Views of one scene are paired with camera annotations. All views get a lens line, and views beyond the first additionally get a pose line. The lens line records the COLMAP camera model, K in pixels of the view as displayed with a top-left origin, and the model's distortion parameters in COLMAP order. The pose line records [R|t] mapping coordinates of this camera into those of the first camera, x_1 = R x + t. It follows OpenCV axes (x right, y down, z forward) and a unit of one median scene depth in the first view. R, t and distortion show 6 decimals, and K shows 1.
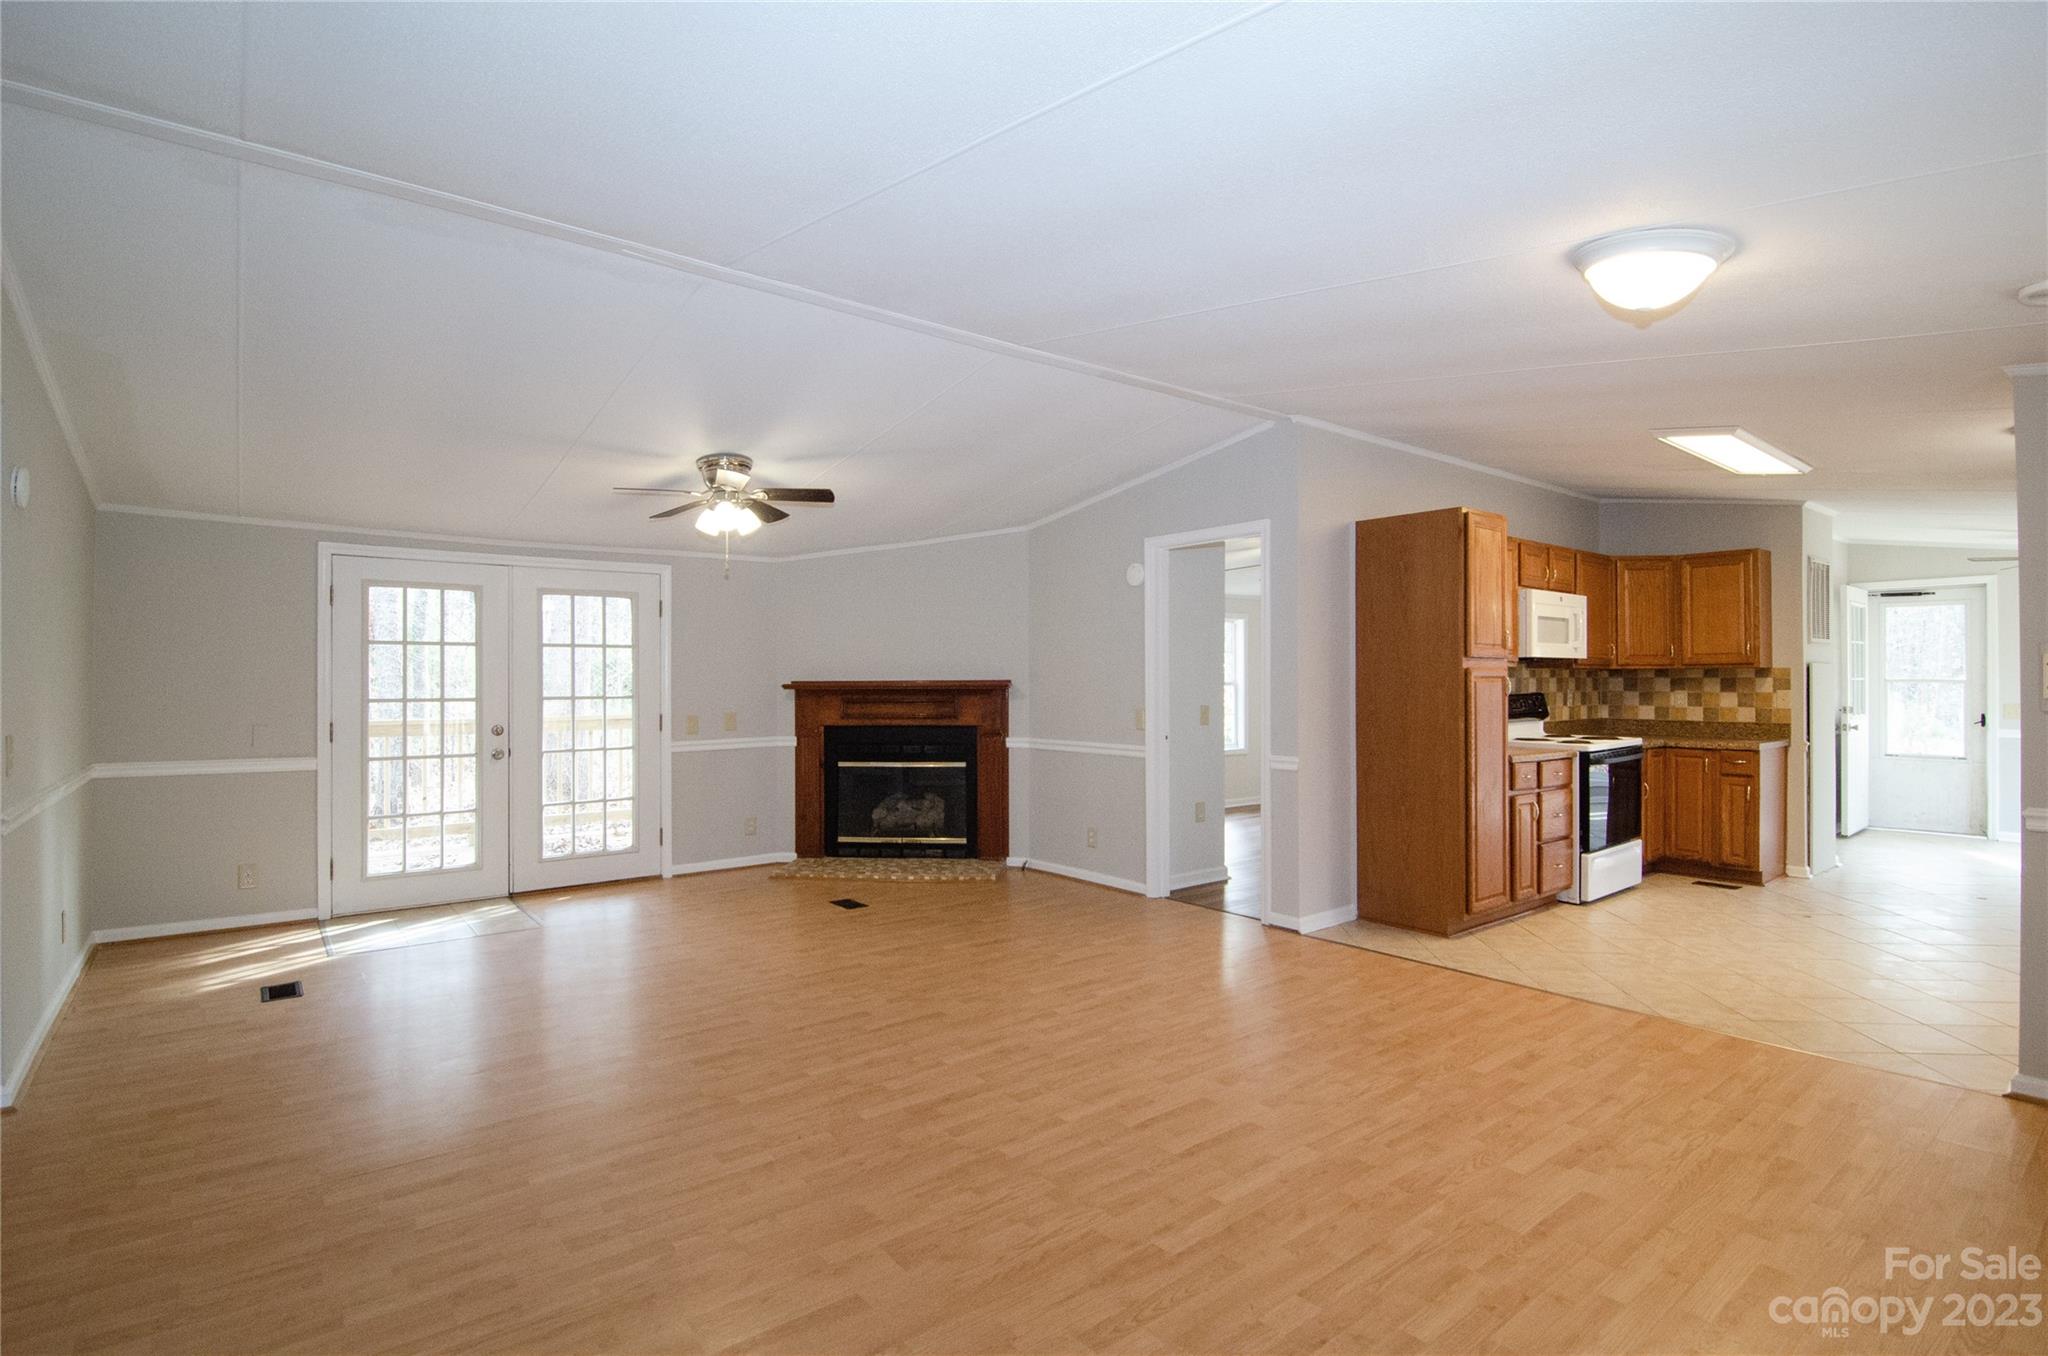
lens RADIAL K [[995.9, 0, 1022.8], [0, 995.9, 676.5], [0, 0, 1]] dist [-0.003239, -0.000294]
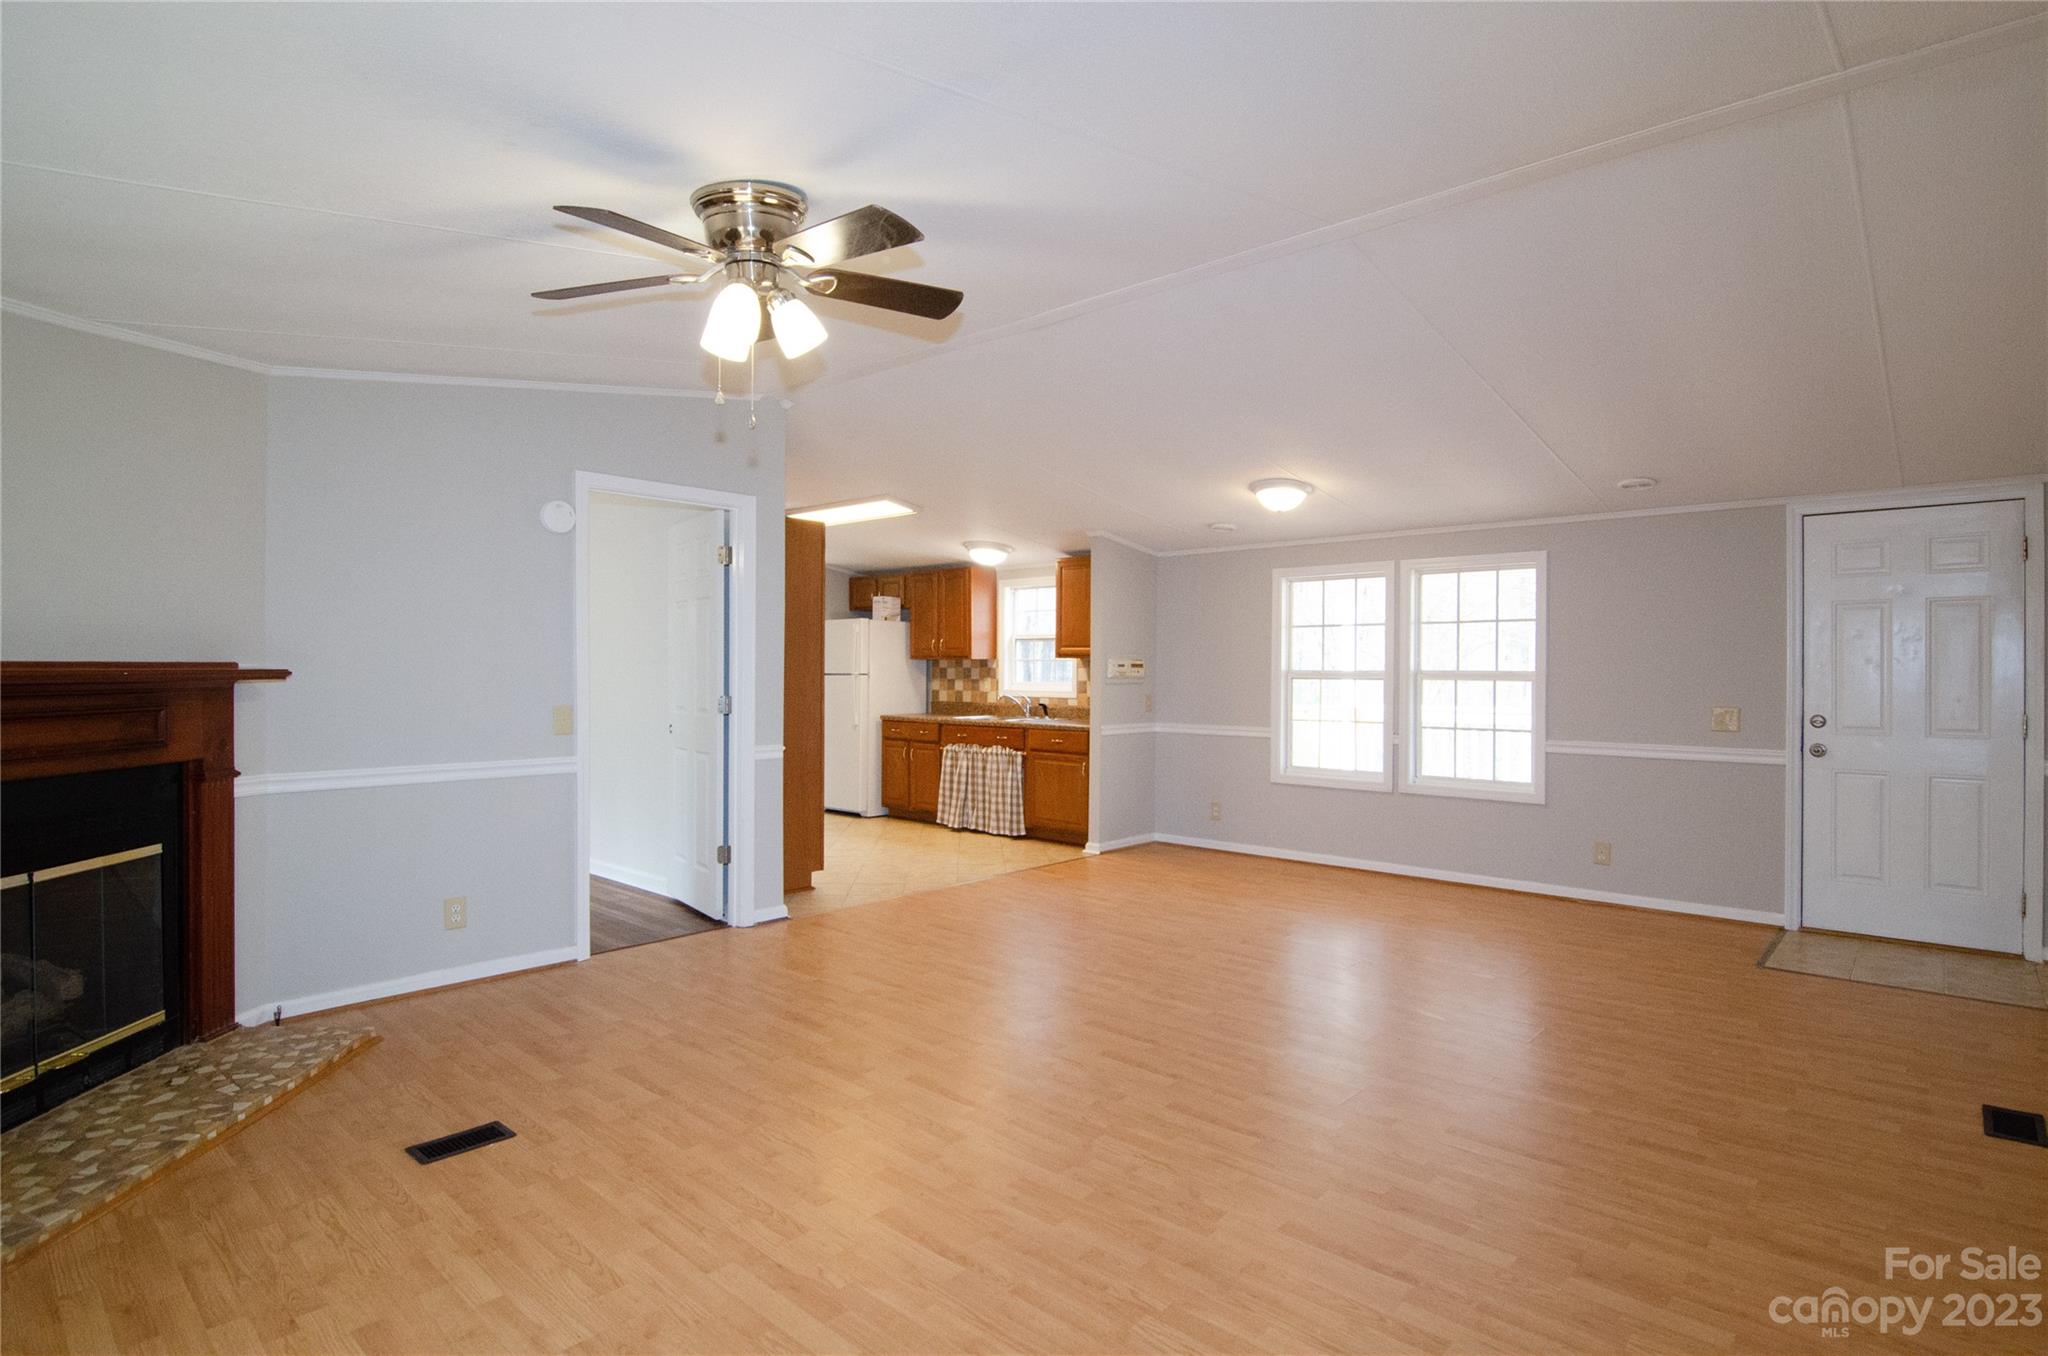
lens RADIAL K [[1045.8, 0, 1021.2], [0, 1045.8, 686.5], [0, 0, 1]] dist [-0.007681, -0.001353]
pose [[-0.154015, -0.015111, 0.987953, -0.623313], [-0.006536, 0.999877, 0.014275, 0.005207], [-0.988047, -0.004259, -0.154095, 0.729578]]
